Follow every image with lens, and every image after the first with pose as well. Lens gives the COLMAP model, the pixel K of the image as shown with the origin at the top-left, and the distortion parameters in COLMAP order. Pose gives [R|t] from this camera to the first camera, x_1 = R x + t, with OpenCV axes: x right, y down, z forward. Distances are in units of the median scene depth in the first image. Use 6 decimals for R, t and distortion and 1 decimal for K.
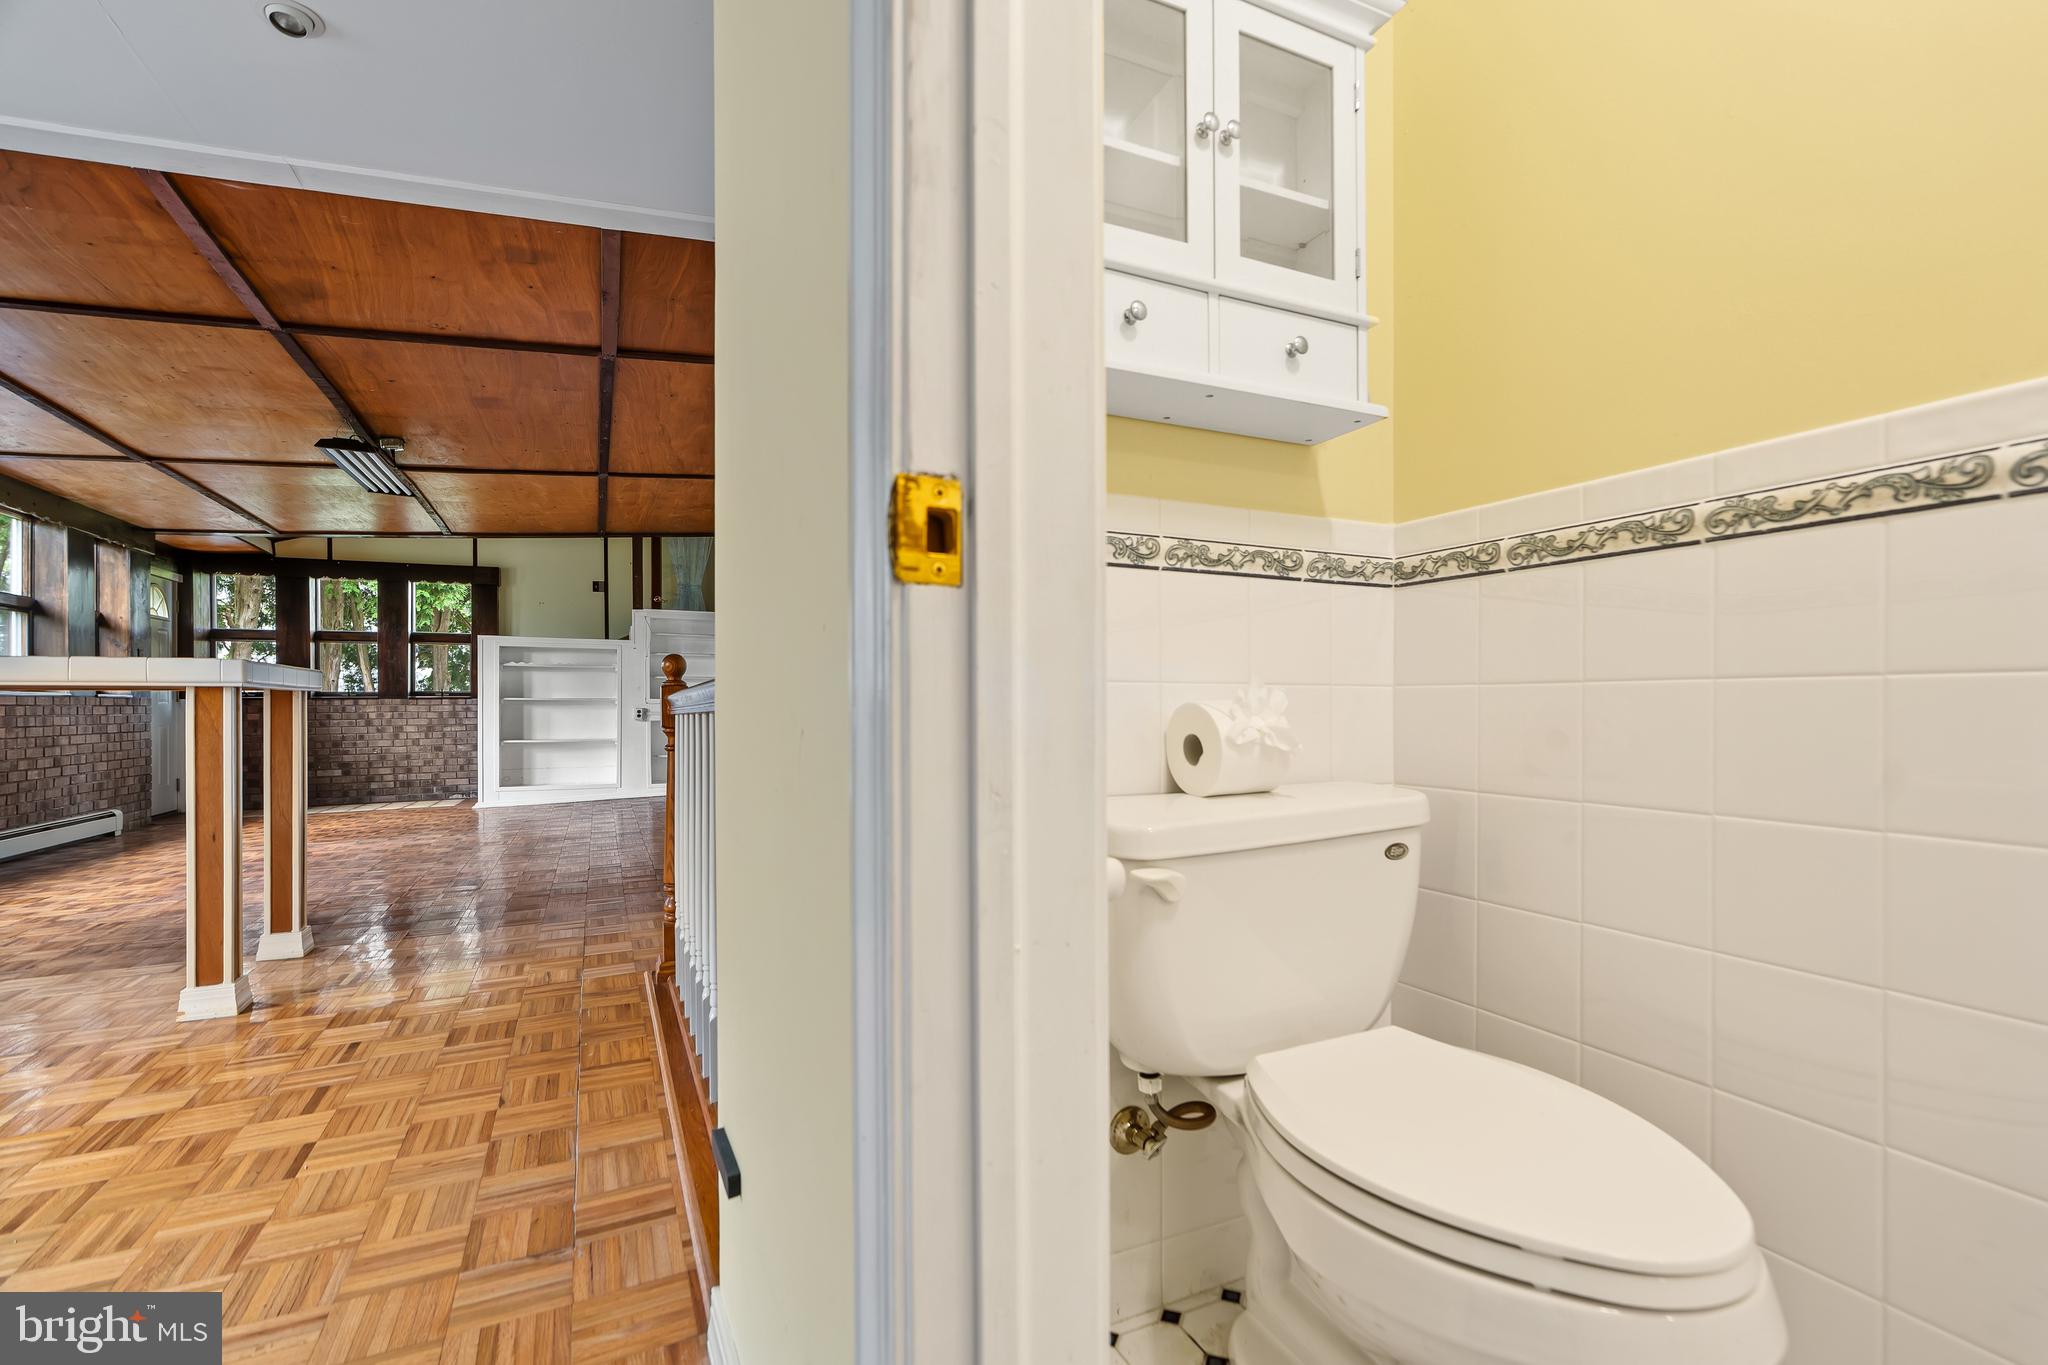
lens RADIAL K [[933.1, 0, 1022.5], [0, 933.1, 704.2], [0, 0, 1]] dist [-0.004056, 0.001237]
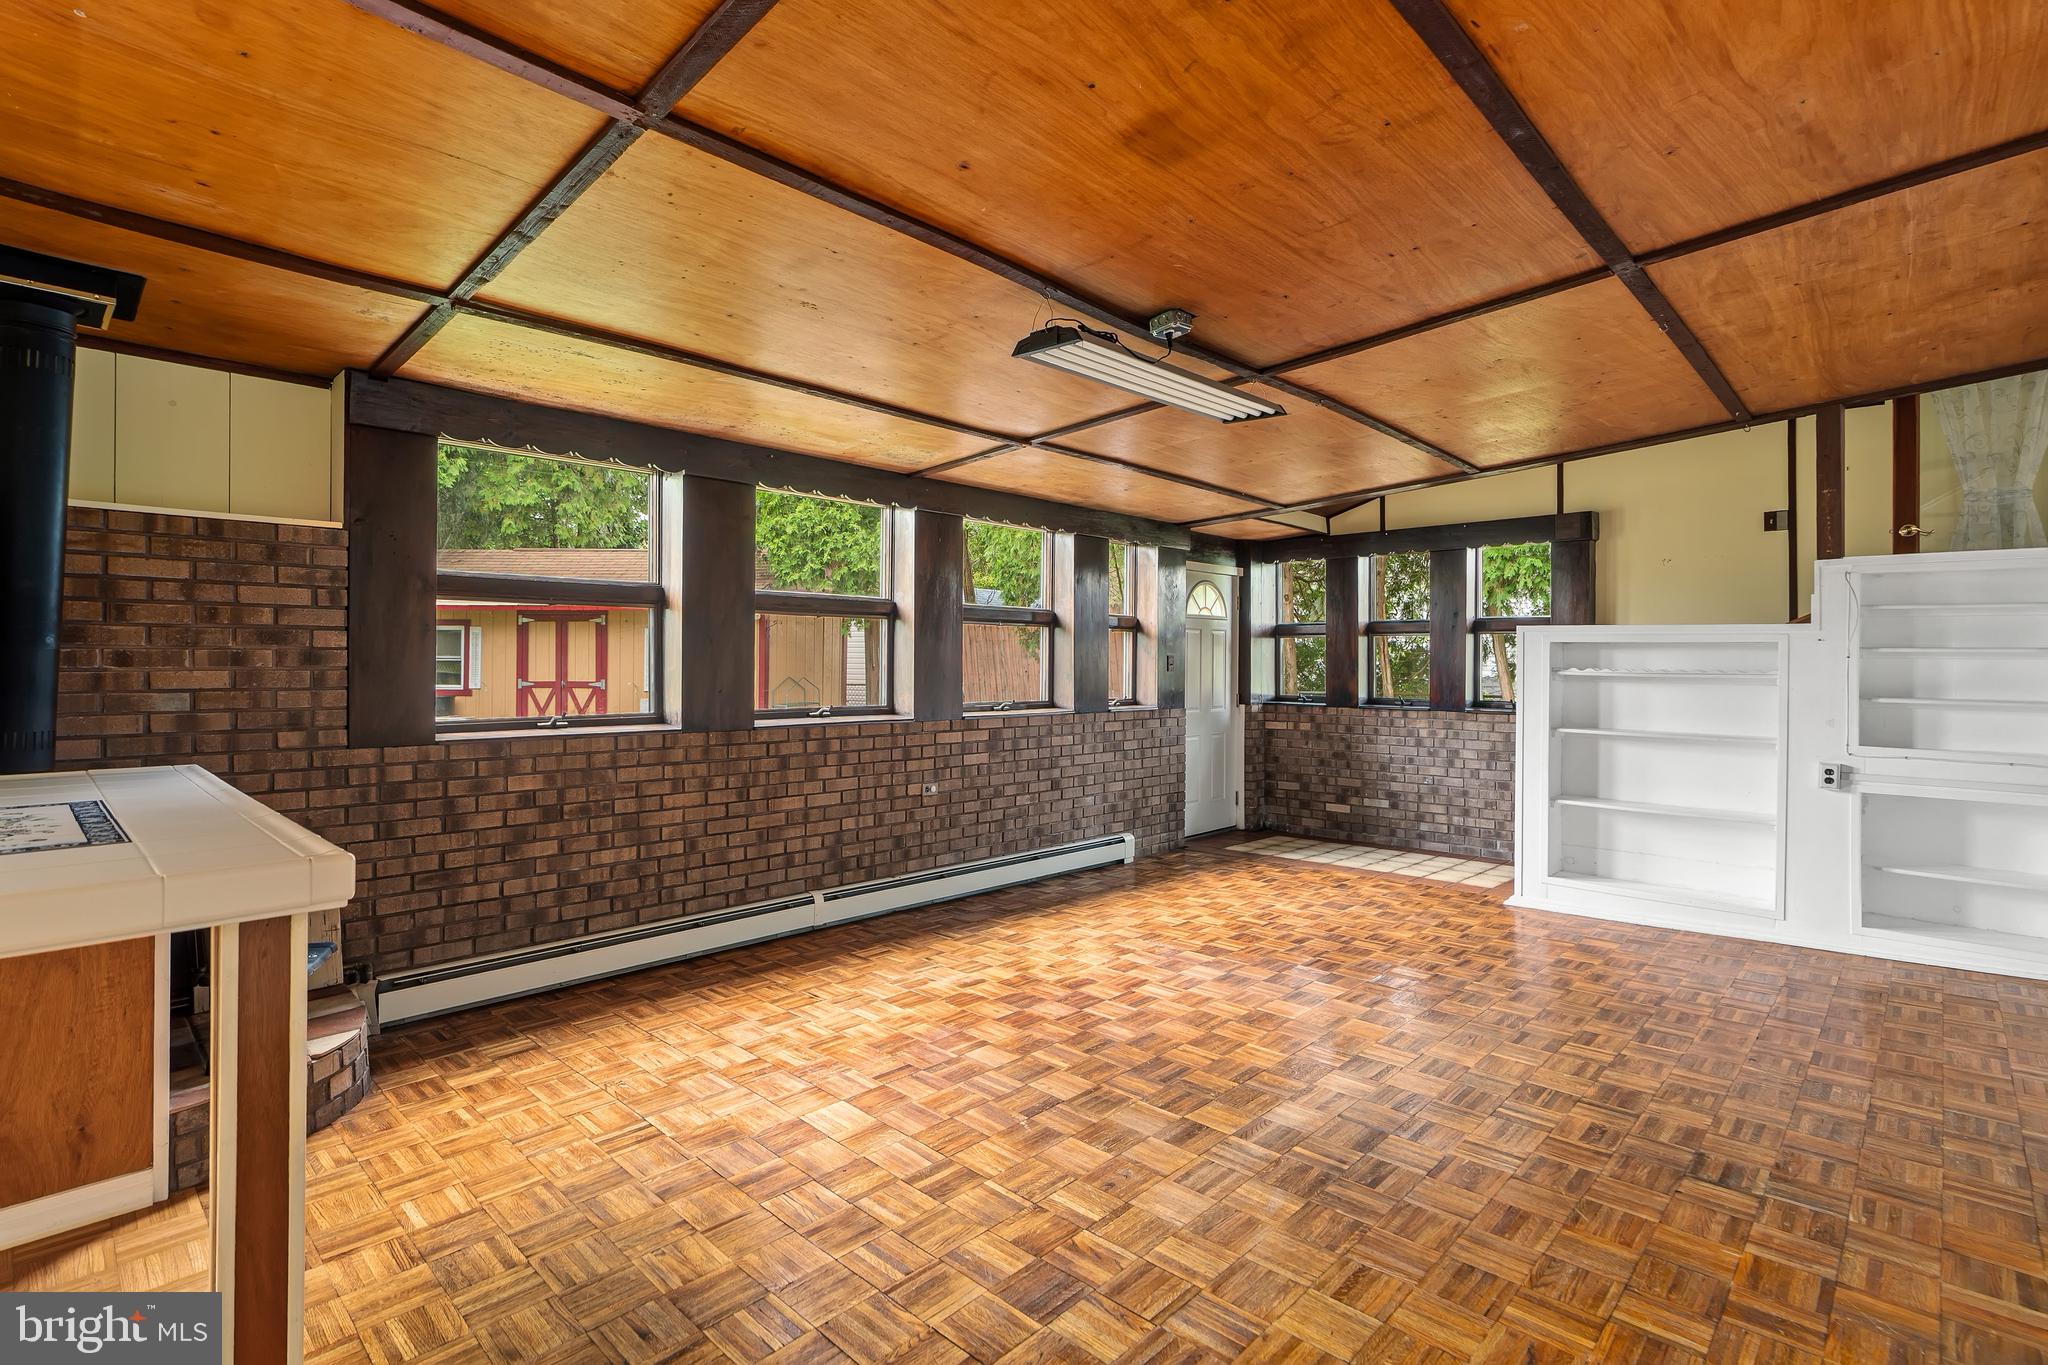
lens RADIAL K [[933.1, 0, 1052.3], [0, 933.1, 650.0], [0, 0, 1]] dist [-0.004056, 0.001237]
pose [[0.365050, 0.000903, -0.930988, -0.139151], [-0.009361, 0.999953, -0.002701, -0.062594], [0.930941, 0.009701, 0.365041, 0.567869]]
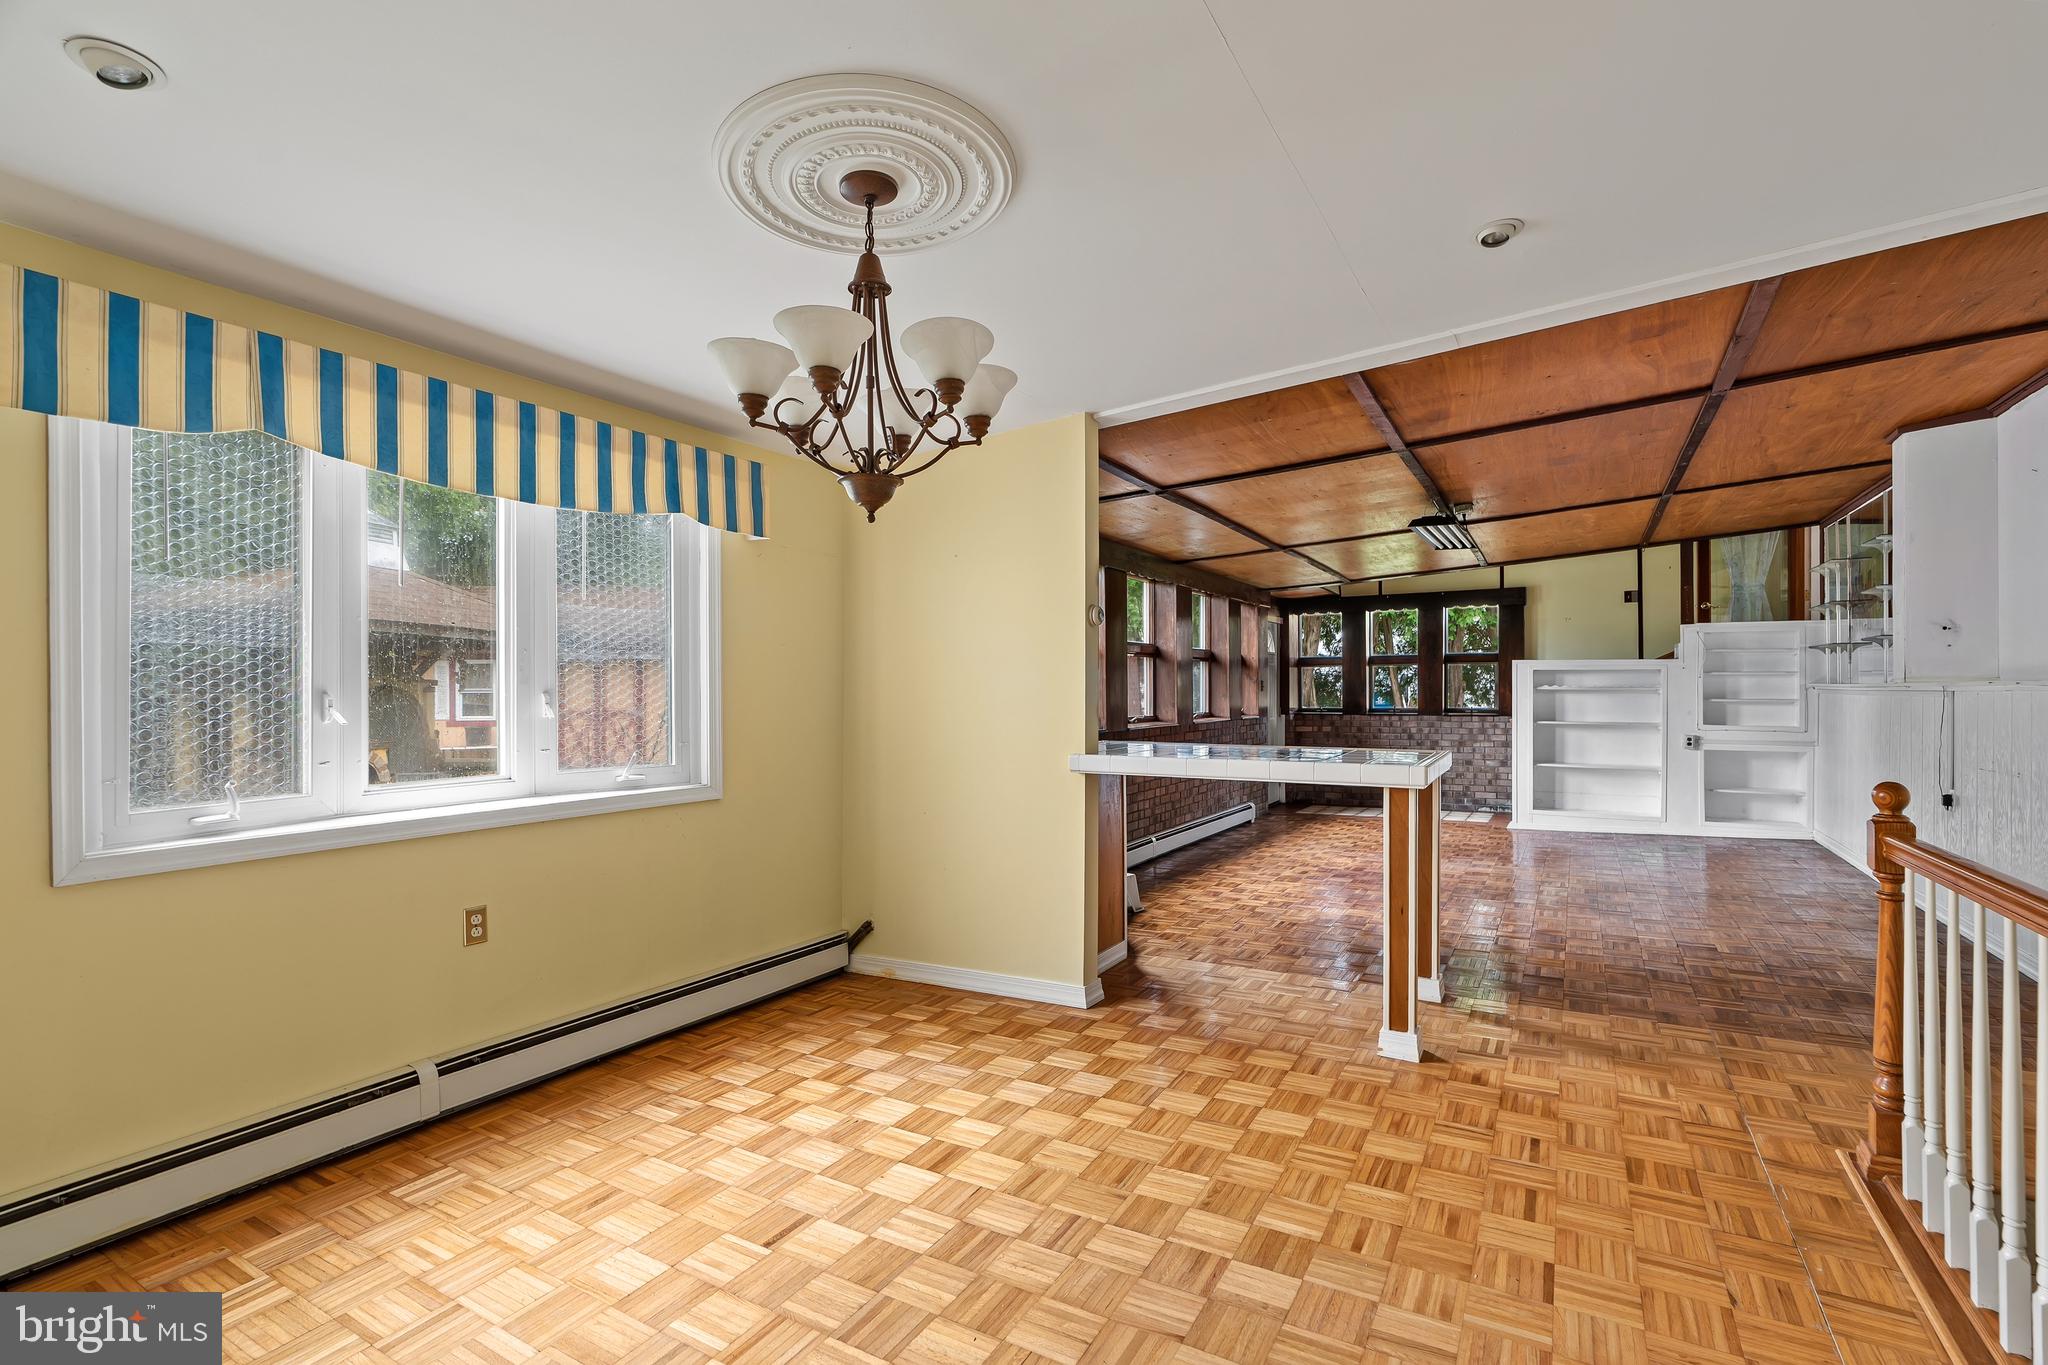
lens RADIAL K [[933.1, 0, 1020.7], [0, 933.1, 685.6], [0, 0, 1]] dist [-0.004056, 0.001237]
pose [[0.572166, 0.004312, -0.820127, -0.059189], [0.000642, 0.999984, 0.005705, -0.061186], [0.820138, -0.003791, 0.572153, -0.040937]]
